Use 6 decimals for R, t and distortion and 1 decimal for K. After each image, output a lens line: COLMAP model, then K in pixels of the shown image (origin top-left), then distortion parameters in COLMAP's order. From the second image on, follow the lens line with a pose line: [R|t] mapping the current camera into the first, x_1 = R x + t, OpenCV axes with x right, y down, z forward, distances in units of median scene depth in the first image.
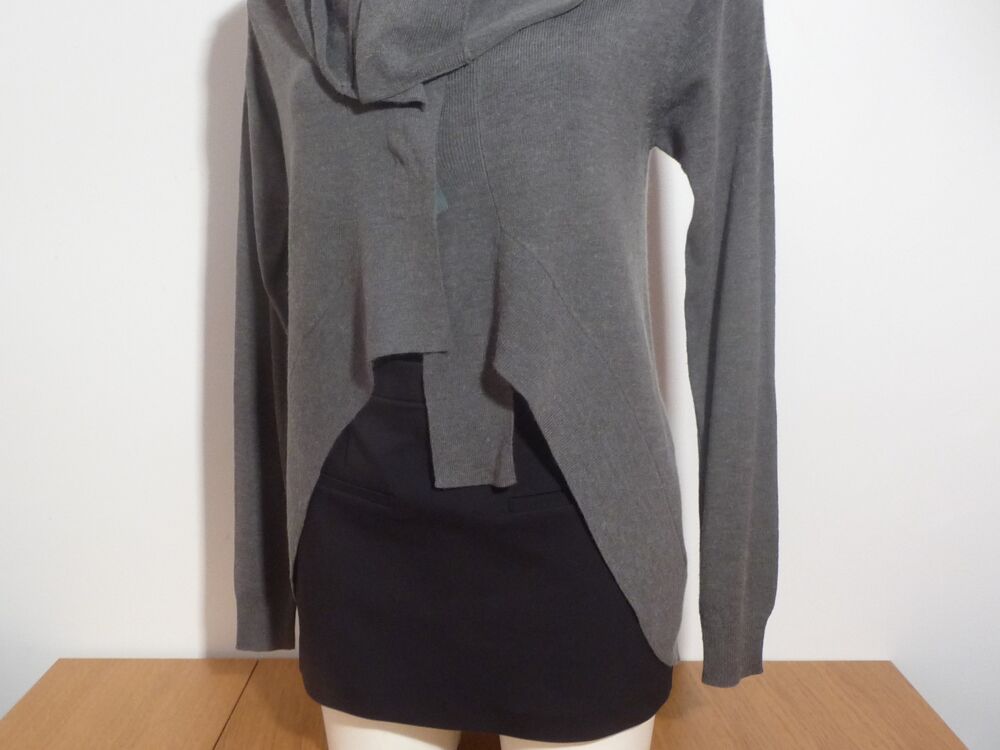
lens RADIAL K [[886.6, 0, 500.0], [0, 886.6, 375.0], [0, 0, 1]] dist [-0.020936, 0.006416]
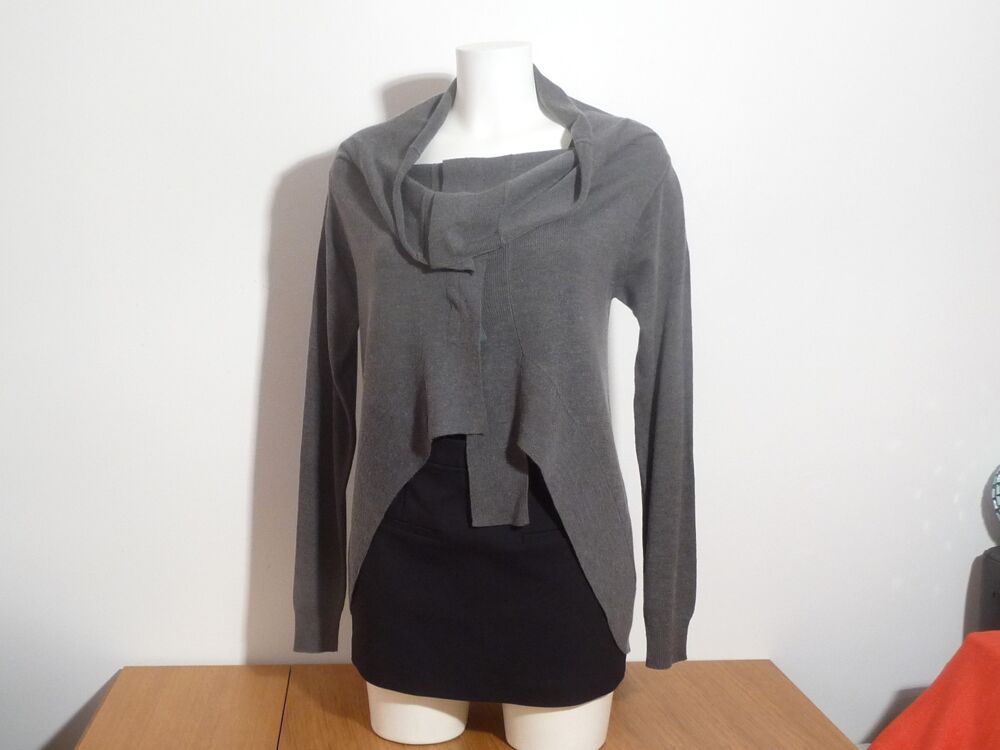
lens RADIAL K [[822.0, 0, 493.3], [0, 822.0, 320.5], [0, 0, 1]] dist [-0.035914, -0.002367]
pose [[0.994343, 0.032242, 0.101209, -0.183770], [-0.018899, 0.991317, -0.130125, -0.034597], [-0.104526, 0.127476, 0.986318, -0.381395]]
